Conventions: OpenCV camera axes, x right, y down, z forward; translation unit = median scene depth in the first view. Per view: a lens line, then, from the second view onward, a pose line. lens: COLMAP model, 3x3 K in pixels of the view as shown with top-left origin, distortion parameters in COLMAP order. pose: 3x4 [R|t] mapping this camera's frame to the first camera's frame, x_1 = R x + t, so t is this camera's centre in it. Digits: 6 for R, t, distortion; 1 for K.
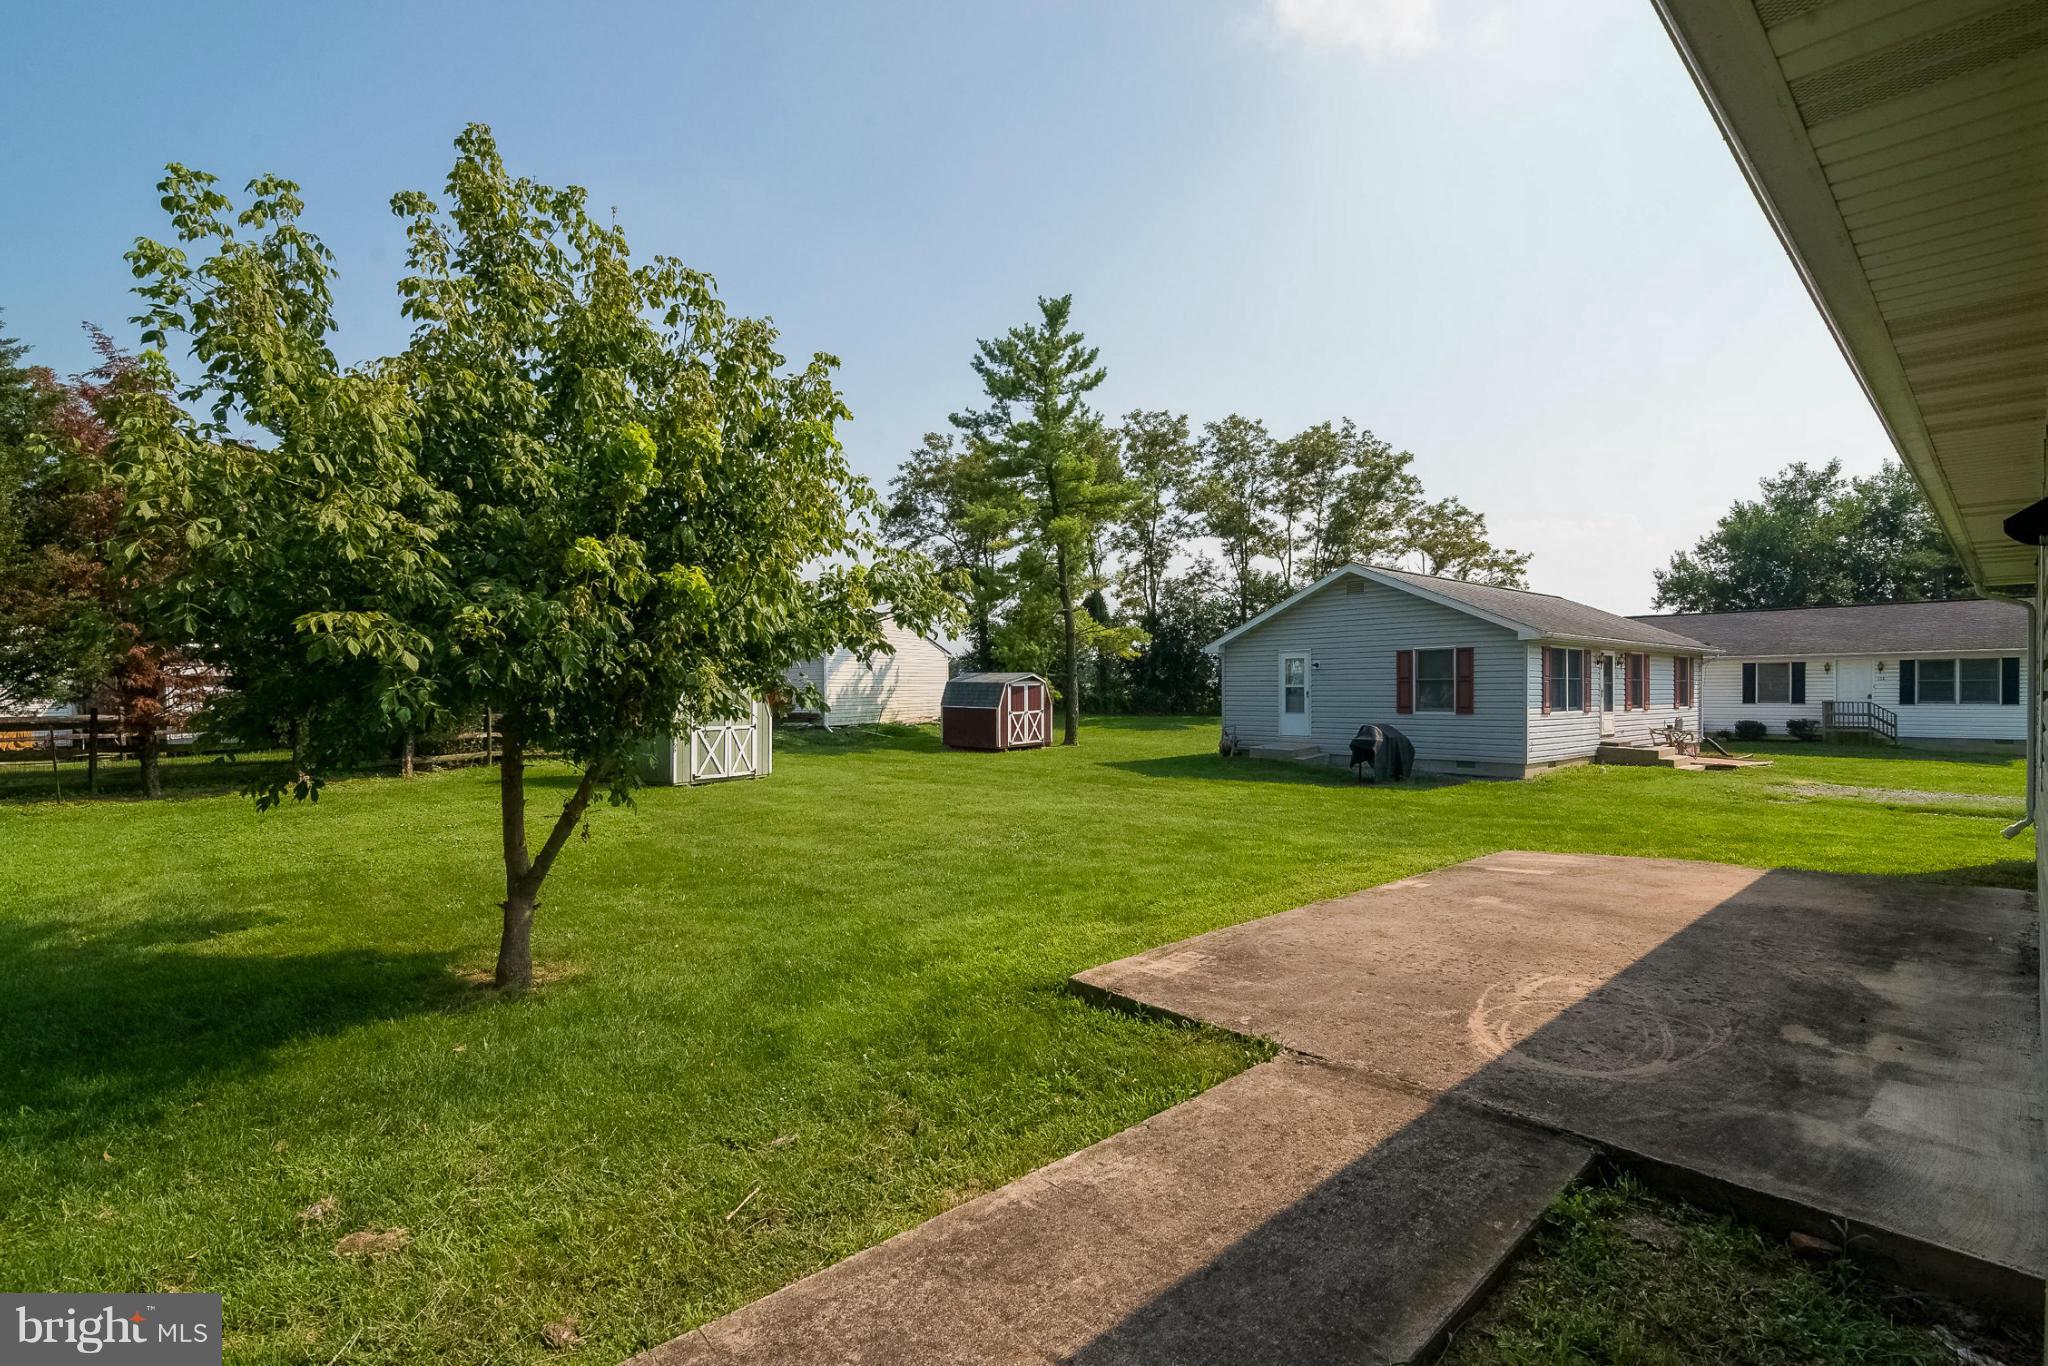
lens RADIAL K [[946.9, 0, 1050.0], [0, 946.9, 715.2], [0, 0, 1]] dist [-0.017973, -0.000670]
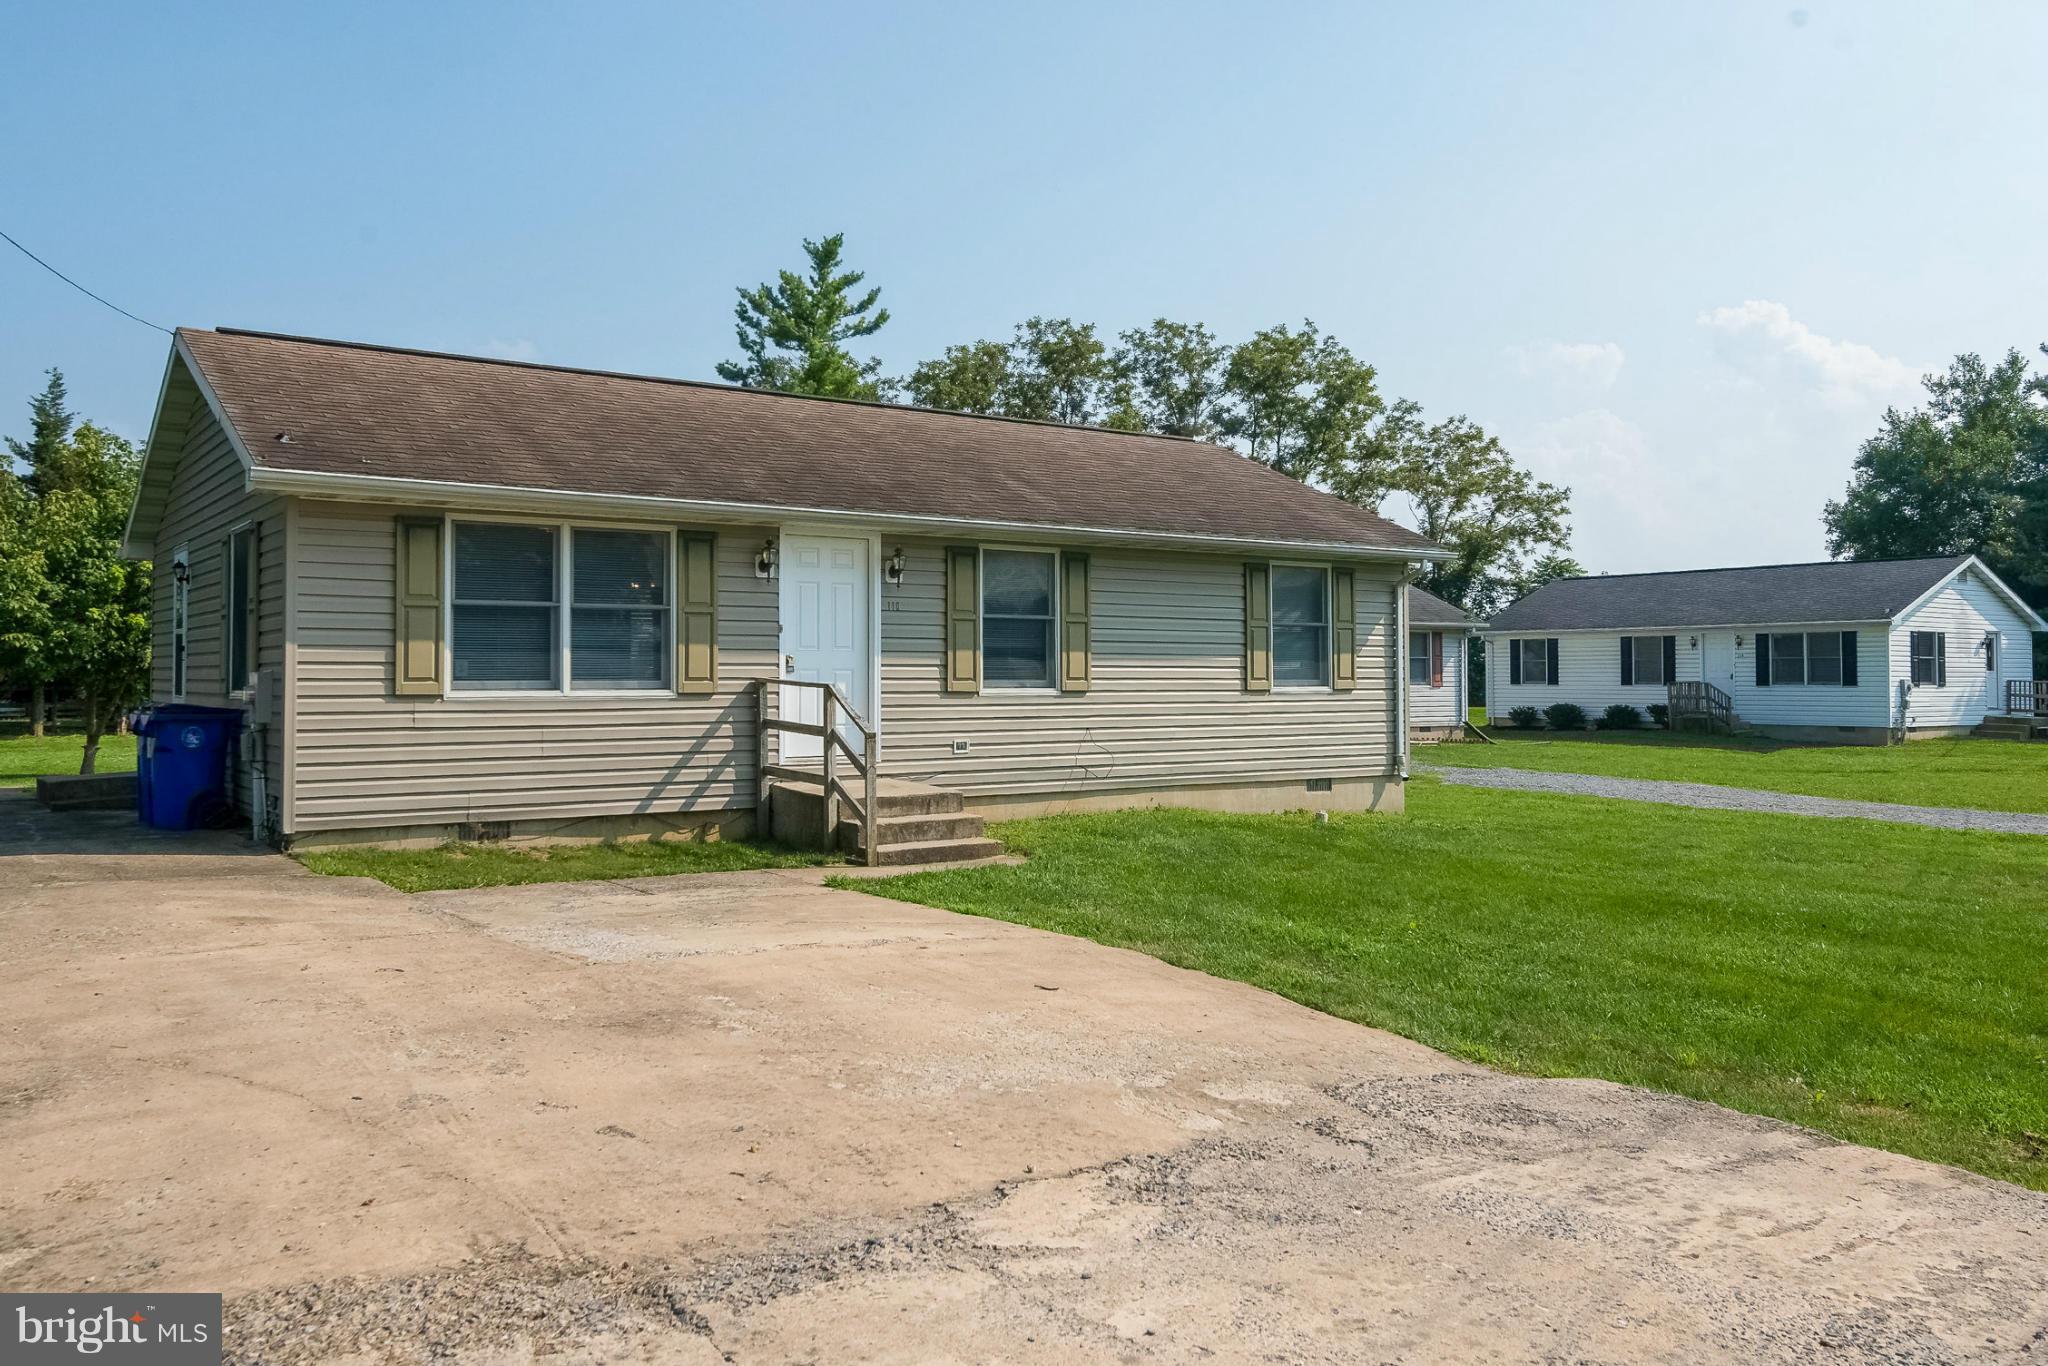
lens RADIAL K [[1534.0, 0, 1016.6], [0, 1534.0, 668.8], [0, 0, 1]] dist [0.012882, 0.011645]
pose [[0.991156, 0.005263, -0.132595, 0.433580], [-0.008879, 0.999604, -0.026694, 0.016126], [0.132402, 0.027635, 0.990811, -0.491530]]
